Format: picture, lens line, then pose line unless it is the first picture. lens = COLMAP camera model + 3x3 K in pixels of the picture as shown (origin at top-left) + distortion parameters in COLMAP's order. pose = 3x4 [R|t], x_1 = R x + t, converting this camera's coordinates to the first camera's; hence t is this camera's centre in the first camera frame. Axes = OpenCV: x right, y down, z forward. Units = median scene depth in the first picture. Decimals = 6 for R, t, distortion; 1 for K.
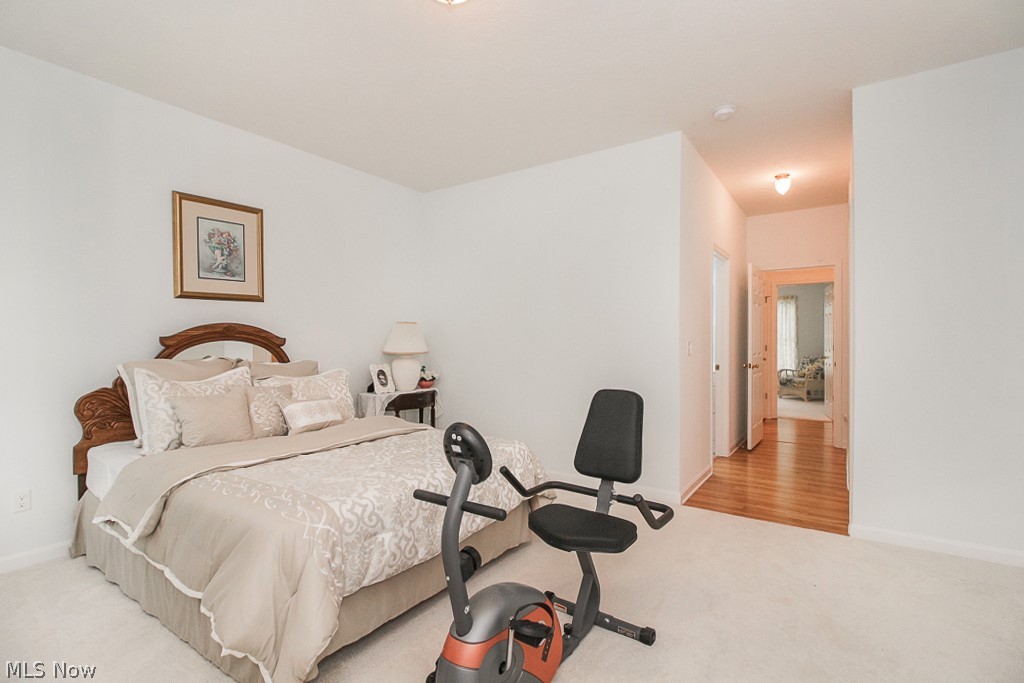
lens RADIAL K [[486.7, 0, 514.6], [0, 486.7, 342.7], [0, 0, 1]] dist [-0.001364, -0.000168]
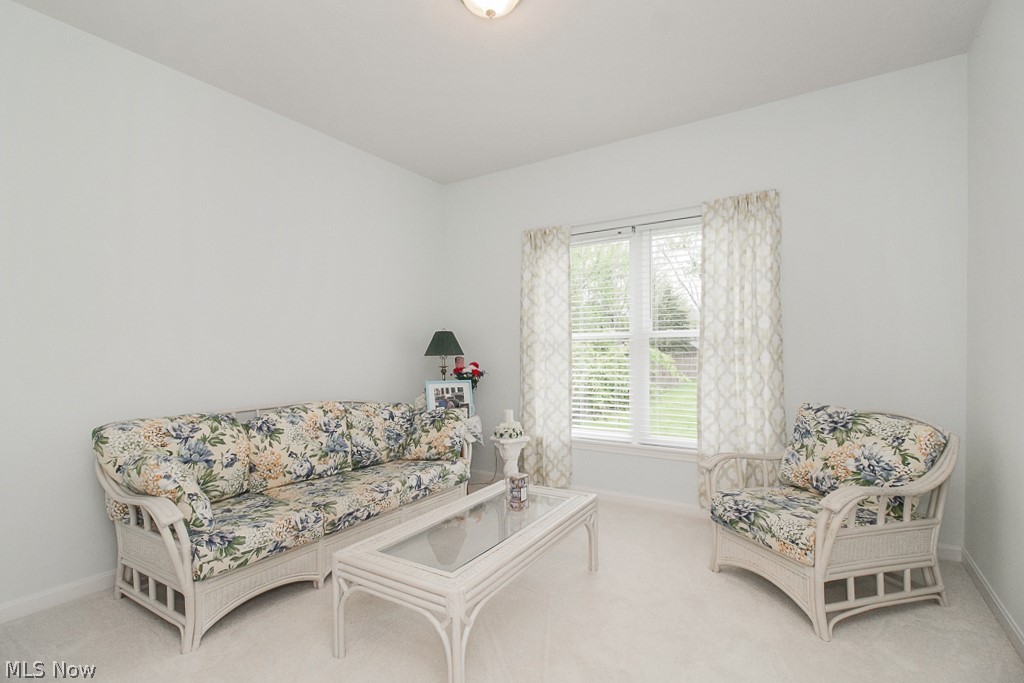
lens RADIAL K [[486.7, 0, 512.5], [0, 486.7, 345.1], [0, 0, 1]] dist [-0.001364, -0.000168]
pose [[0.999342, 0.001118, 0.036241, 0.418270], [-0.000996, 0.999994, -0.003394, -0.002559], [-0.036245, 0.003355, 0.999337, 0.726665]]
